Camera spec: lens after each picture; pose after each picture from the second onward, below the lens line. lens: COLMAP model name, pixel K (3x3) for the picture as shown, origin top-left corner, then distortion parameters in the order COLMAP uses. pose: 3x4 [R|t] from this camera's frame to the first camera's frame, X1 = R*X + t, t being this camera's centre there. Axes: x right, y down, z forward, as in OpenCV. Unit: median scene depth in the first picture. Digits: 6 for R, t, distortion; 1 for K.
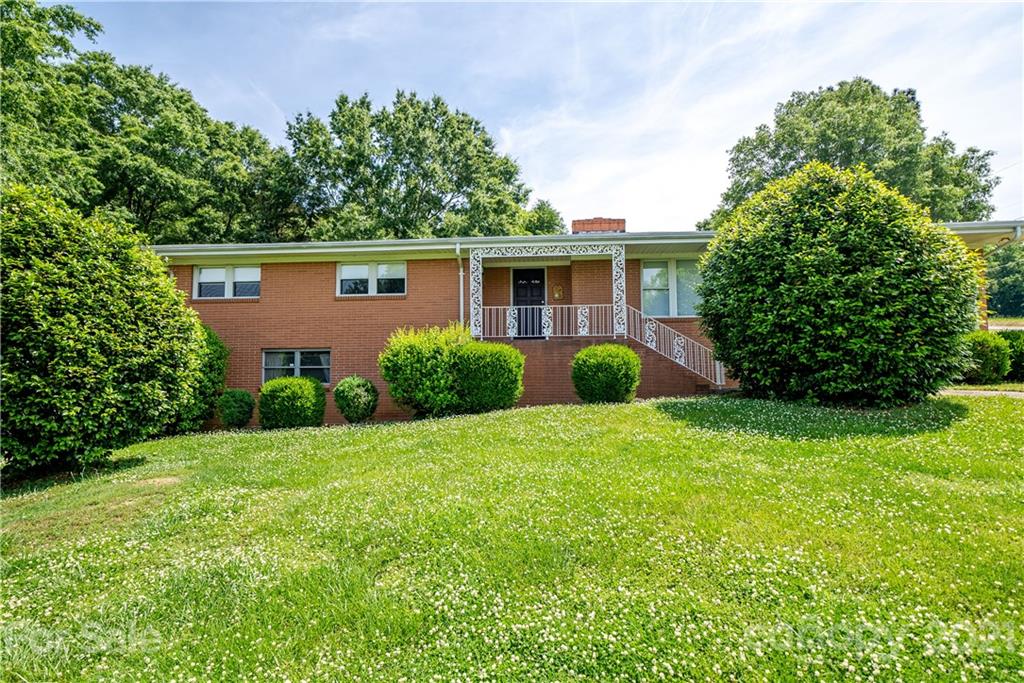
lens RADIAL K [[515.0, 0, 512.0], [0, 515.0, 341.5], [0, 0, 1]] dist [-0.000135, -0.000130]
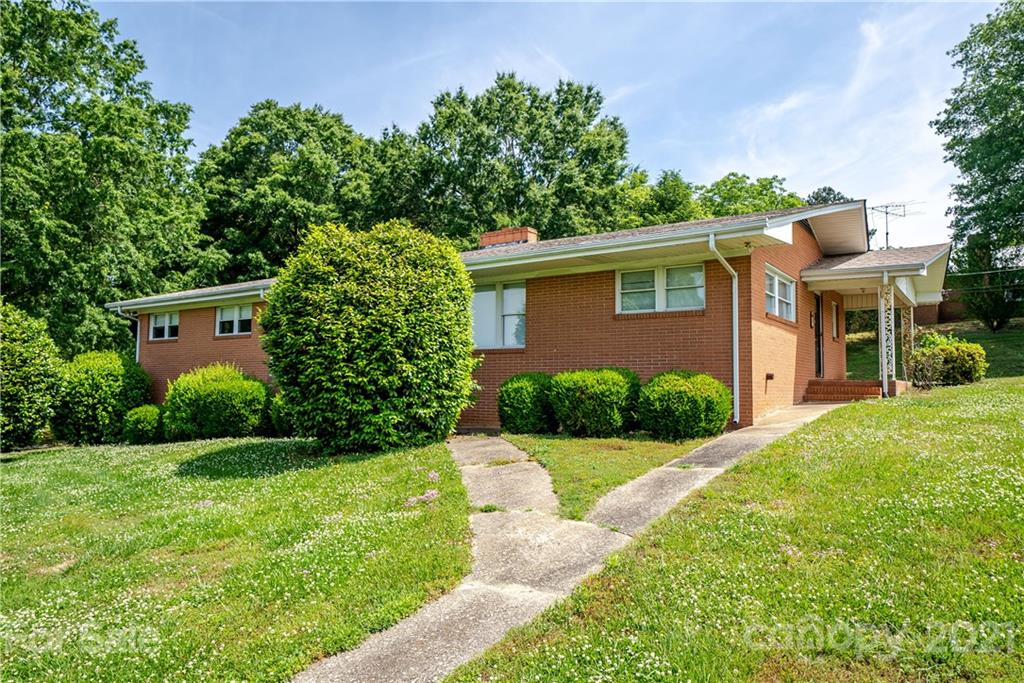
lens RADIAL K [[685.3, 0, 512.0], [0, 685.3, 341.5], [0, 0, 1]] dist [0.004224, 0.003505]
pose [[0.854805, -0.017275, -0.518662, 0.471492], [0.017096, 0.999841, -0.005126, -0.025047], [0.518668, -0.004485, 0.854964, 0.004652]]
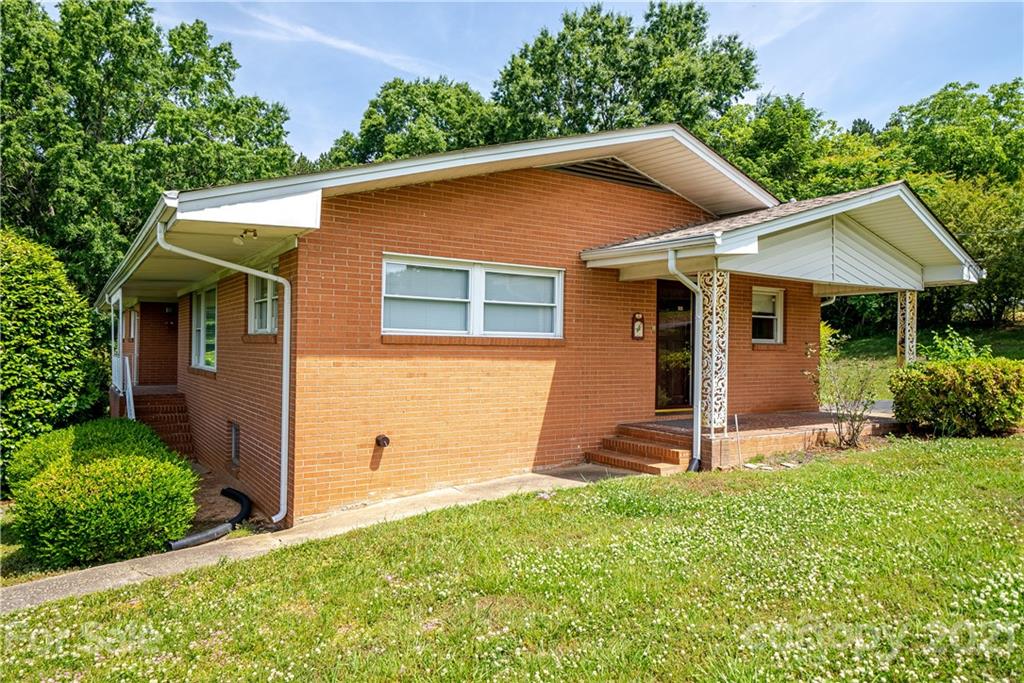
lens RADIAL K [[685.3, 0, 512.0], [0, 685.3, 341.5], [0, 0, 1]] dist [0.004224, 0.003505]
pose [[0.592997, 0.008757, -0.805157, 0.625772], [0.039337, 0.998432, 0.039831, -0.049434], [0.804243, -0.055292, 0.591722, 0.338547]]
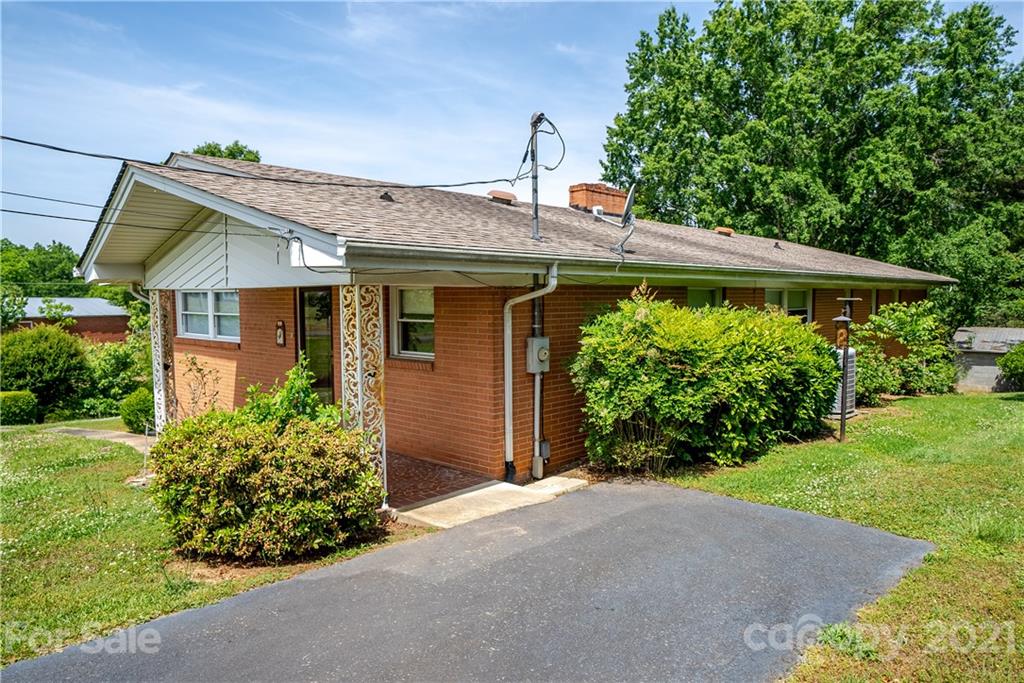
lens RADIAL K [[685.3, 0, 512.0], [0, 685.3, 341.5], [0, 0, 1]] dist [0.004224, 0.003505]
pose [[-0.636630, 0.062305, -0.768649, 0.584733], [0.064102, 0.997557, 0.027767, -0.039685], [0.768501, -0.031594, -0.639068, 0.865715]]
